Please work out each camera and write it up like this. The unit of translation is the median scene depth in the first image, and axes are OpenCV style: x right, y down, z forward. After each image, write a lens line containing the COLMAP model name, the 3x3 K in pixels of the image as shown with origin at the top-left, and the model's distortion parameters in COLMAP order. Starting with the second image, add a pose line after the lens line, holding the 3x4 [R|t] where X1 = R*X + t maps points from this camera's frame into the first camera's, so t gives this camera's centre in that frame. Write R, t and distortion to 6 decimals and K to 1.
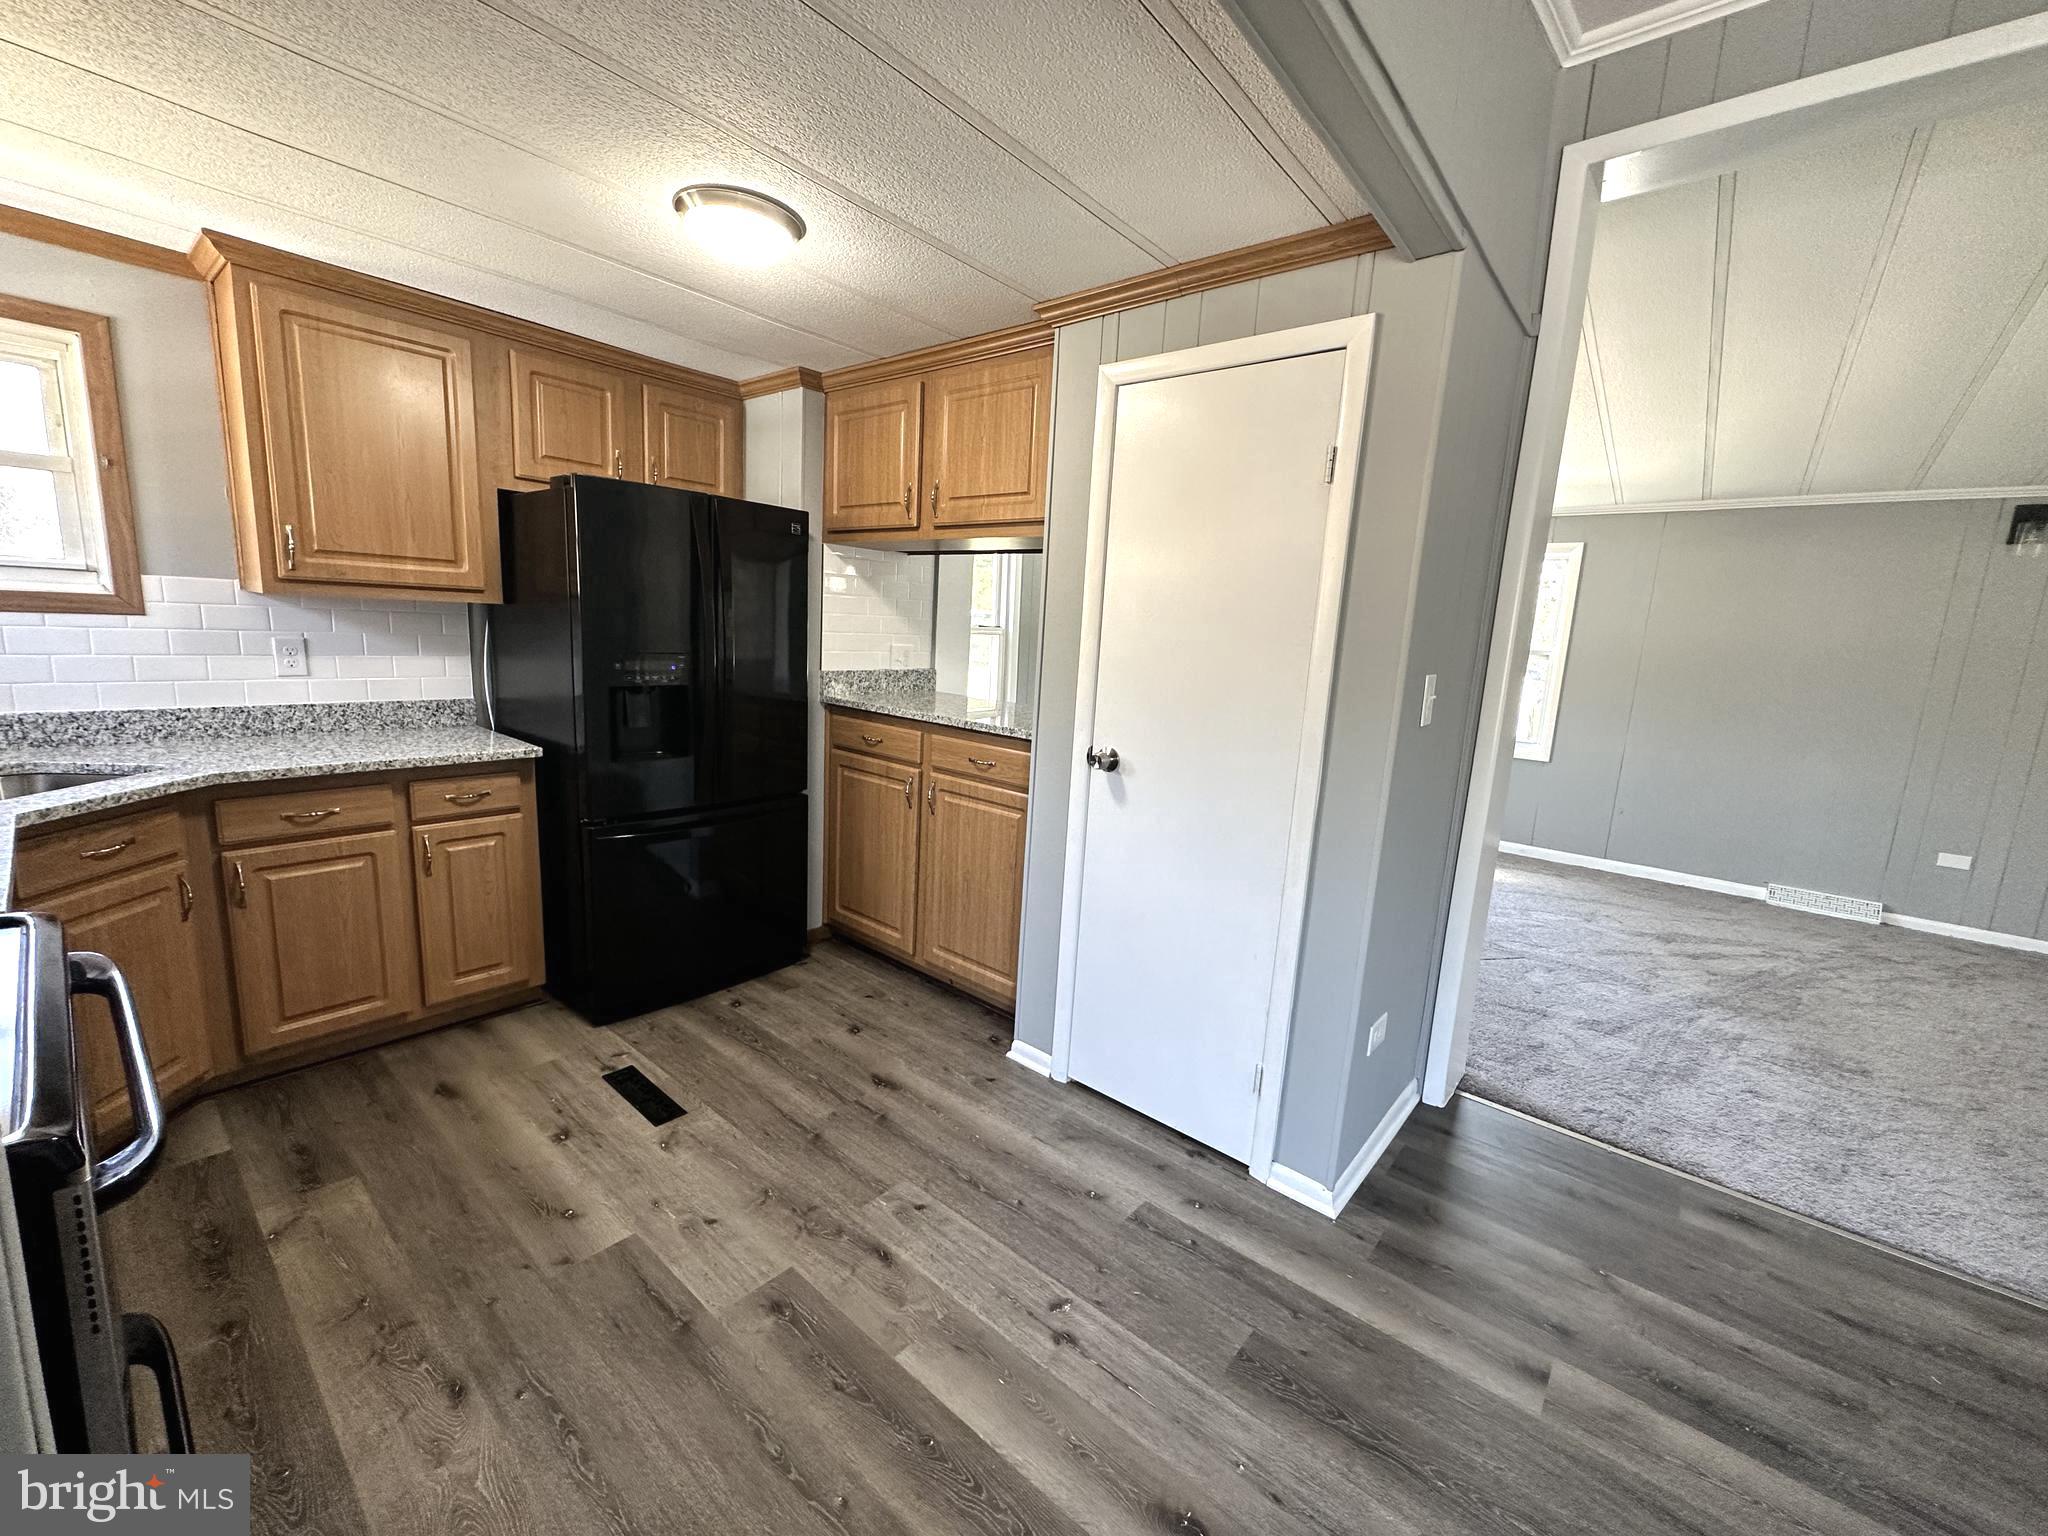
lens RADIAL K [[814.1, 0, 1028.8], [0, 814.1, 766.8], [0, 0, 1]] dist [-0.002382, -0.000961]
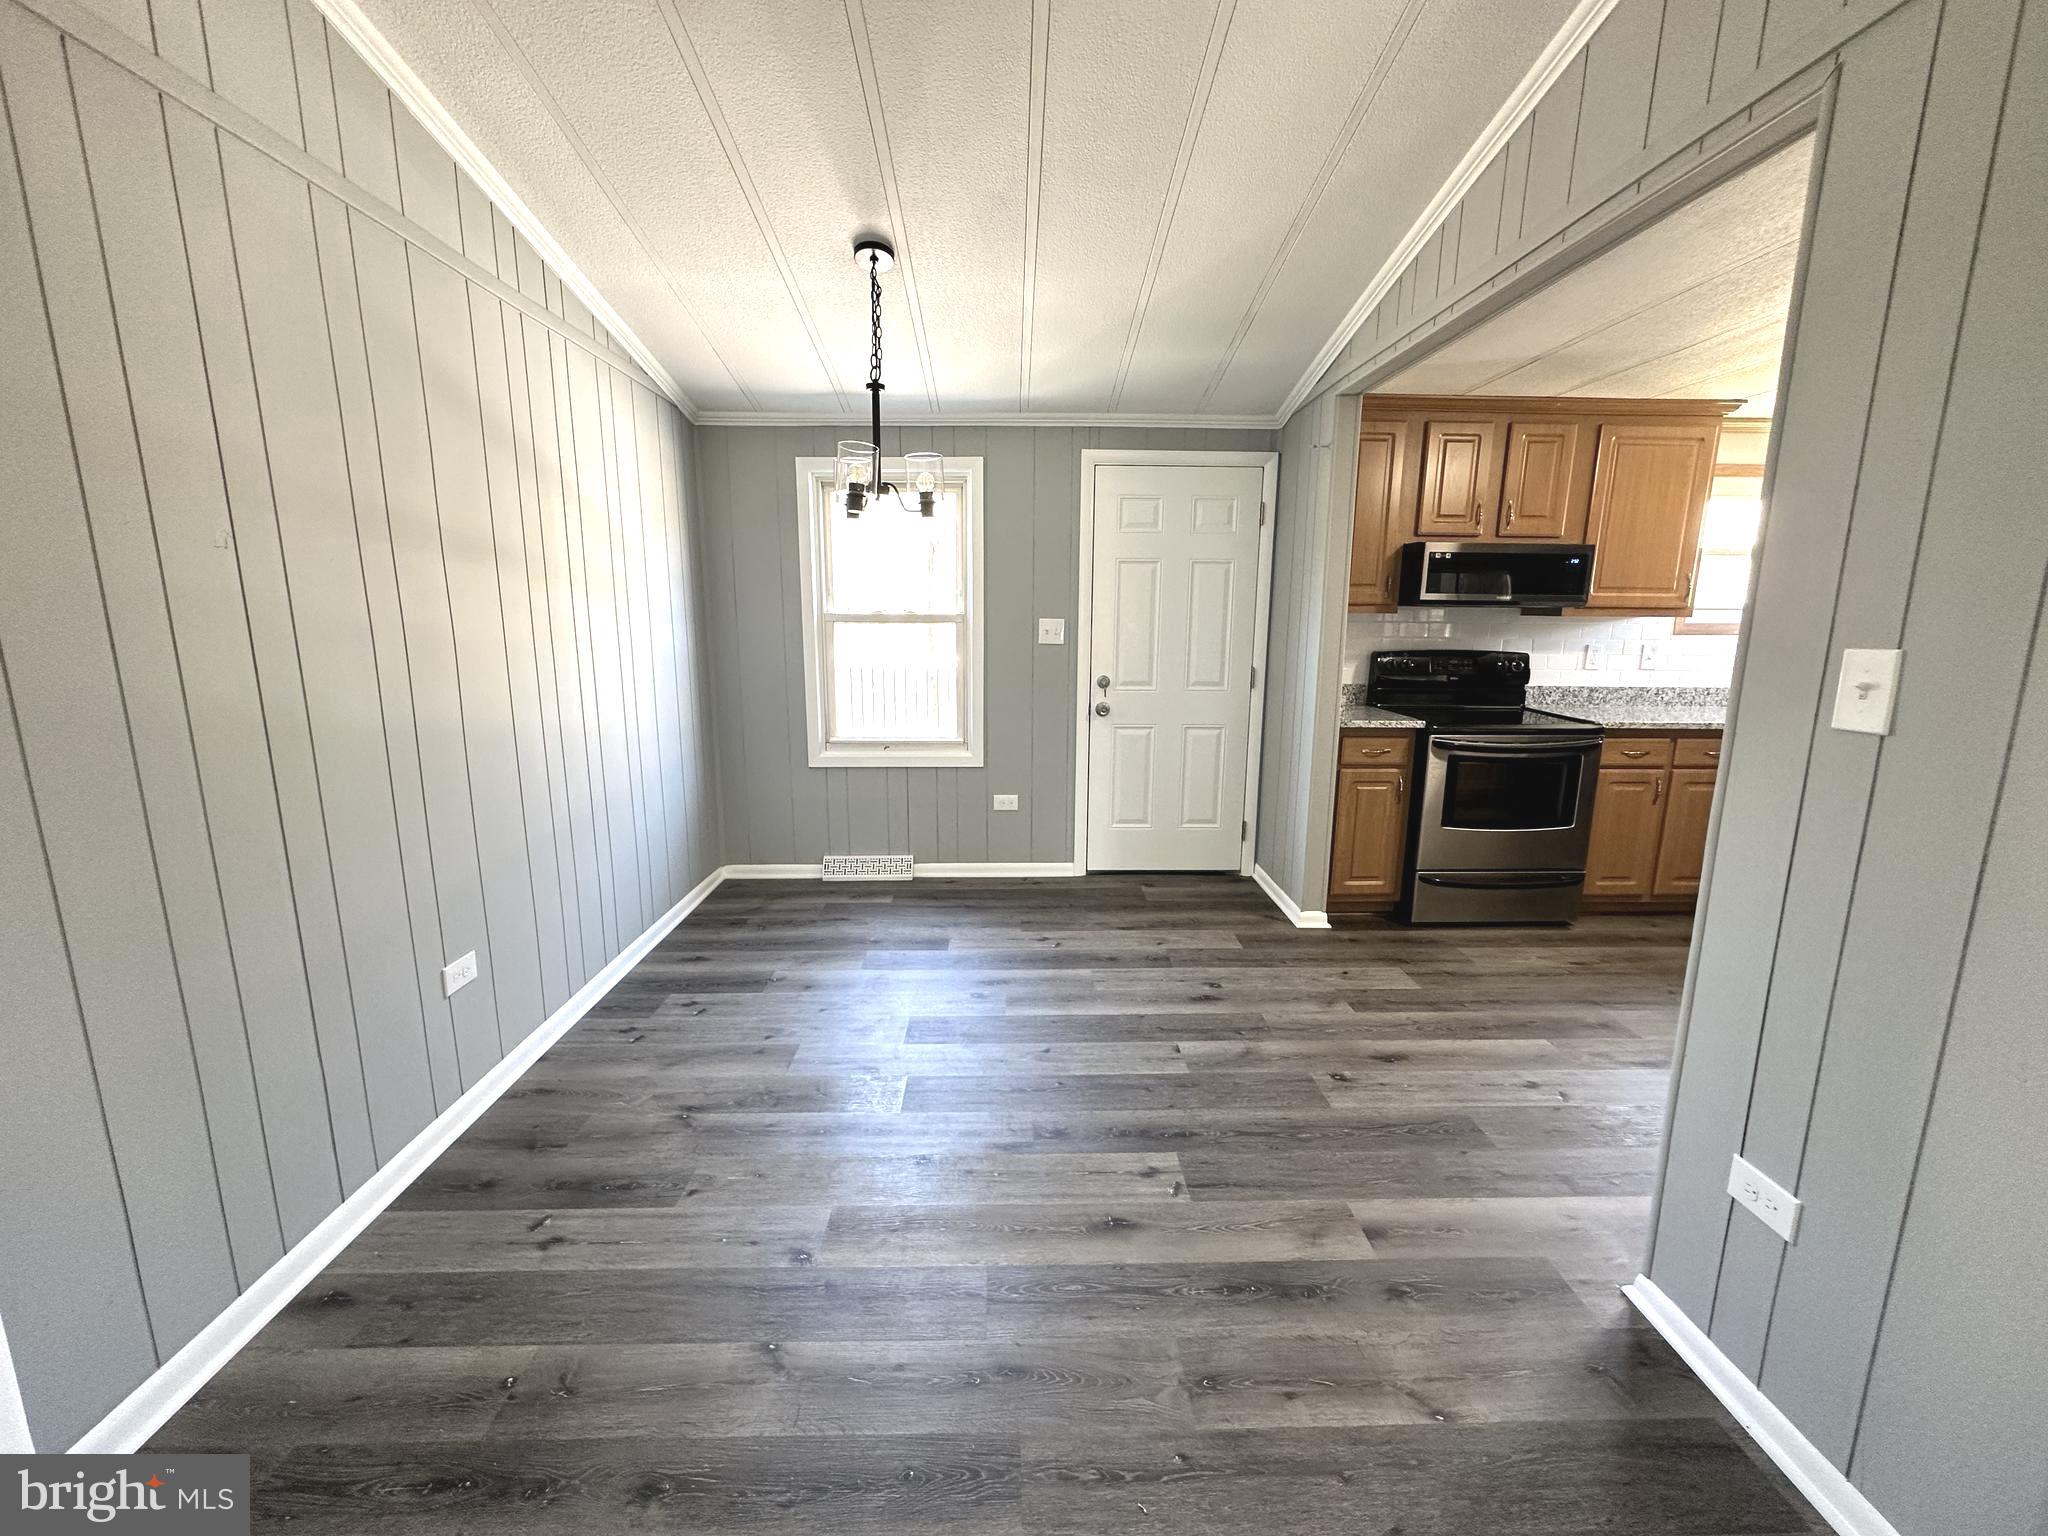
lens RADIAL K [[814.1, 0, 1030.7], [0, 814.1, 768.4], [0, 0, 1]] dist [-0.002382, -0.000961]
pose [[-0.746644, 0.071465, -0.661374, 1.077039], [-0.154035, 0.948618, 0.276399, -0.078169], [0.647144, 0.308247, -0.697272, 0.811438]]
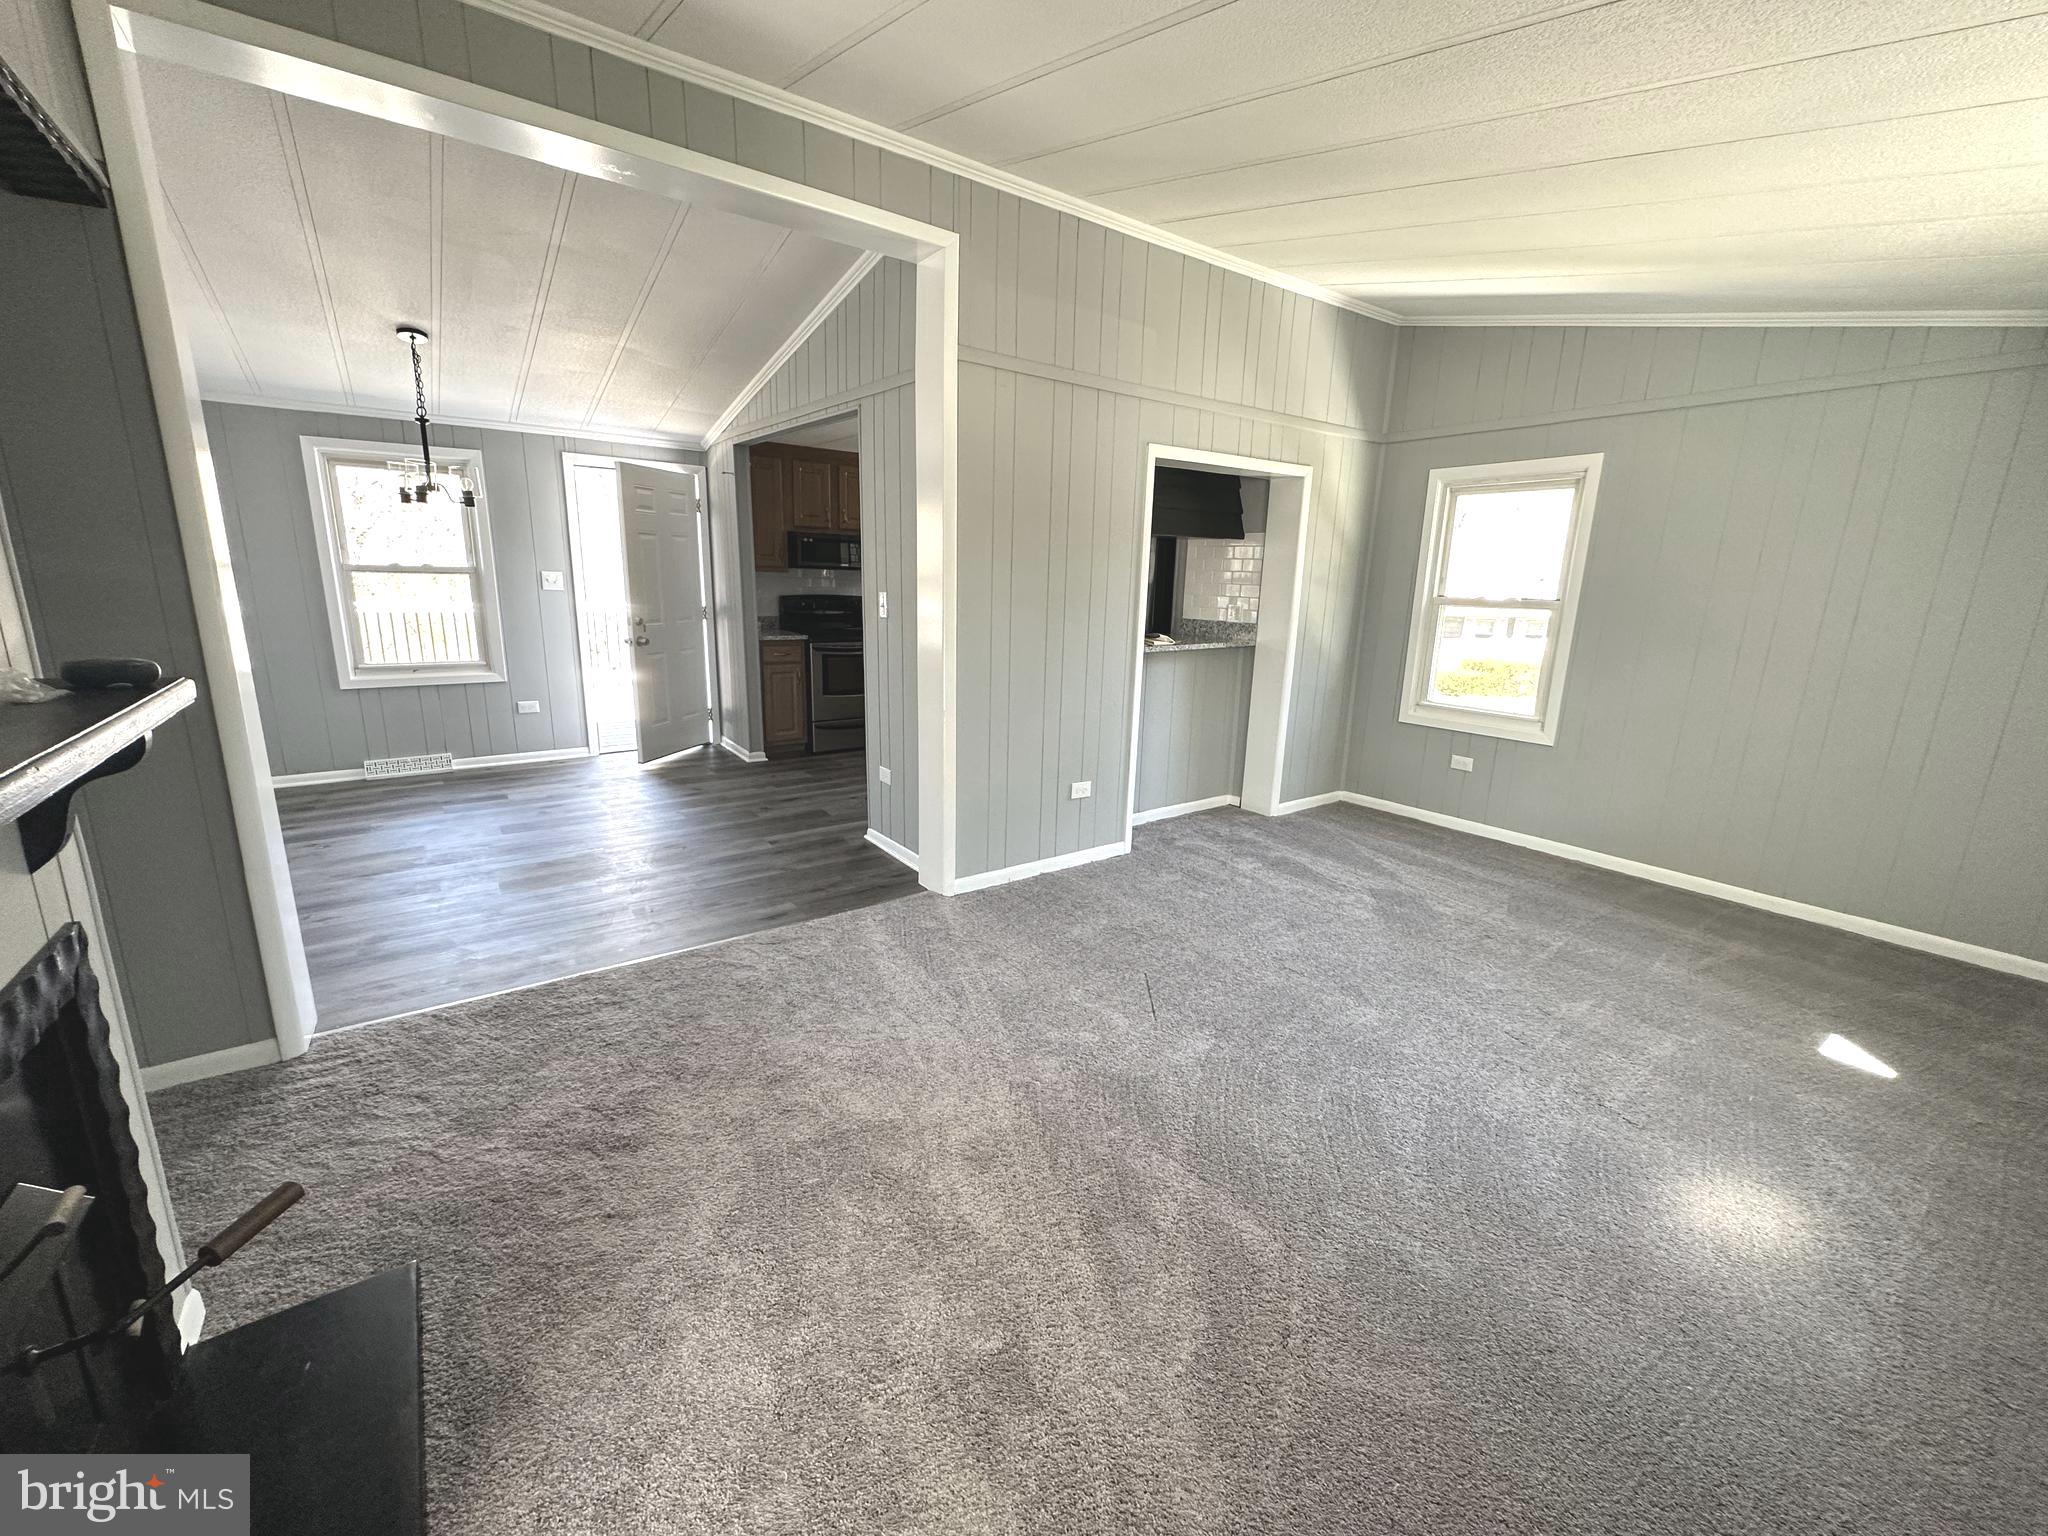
lens RADIAL K [[814.1, 0, 1024.6], [0, 814.1, 768.4], [0, 0, 1]] dist [-0.002382, -0.000961]
pose [[-0.238689, 0.170463, -0.956018, 1.890860], [-0.203582, 0.953813, 0.220898, -0.165022], [0.949517, 0.247354, -0.192961, 1.436773]]
